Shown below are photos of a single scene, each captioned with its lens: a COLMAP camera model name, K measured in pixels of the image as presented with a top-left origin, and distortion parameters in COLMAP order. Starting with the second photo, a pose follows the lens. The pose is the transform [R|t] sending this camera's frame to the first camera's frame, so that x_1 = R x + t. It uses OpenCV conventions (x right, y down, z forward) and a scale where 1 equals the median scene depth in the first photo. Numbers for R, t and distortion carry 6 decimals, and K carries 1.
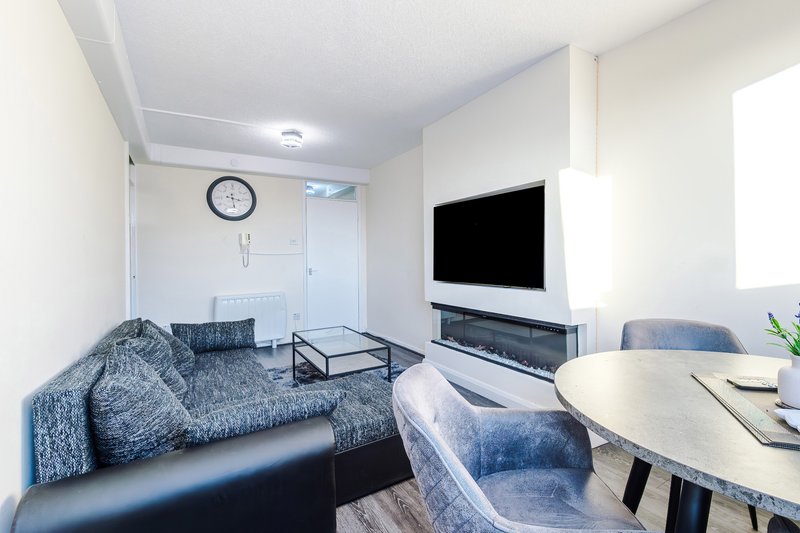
lens RADIAL K [[397.6, 0, 381.3], [0, 397.6, 266.9], [0, 0, 1]] dist [0.001684, -0.000069]
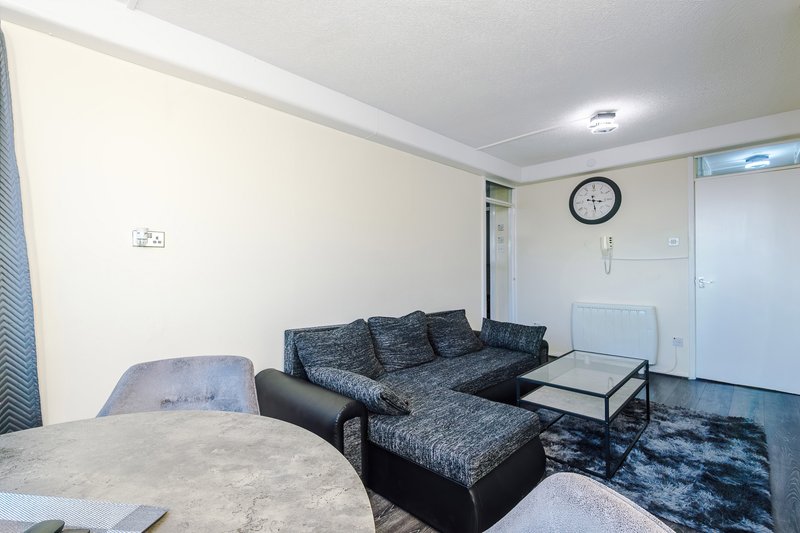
lens RADIAL K [[364.9, 0, 387.3], [0, 364.9, 267.6], [0, 0, 1]] dist [-0.000254, -0.000174]
pose [[0.222770, 0.012035, -0.974797, 0.367968], [-0.017776, 0.999808, 0.008282, -0.012174], [0.974709, 0.015483, 0.222941, 0.337788]]
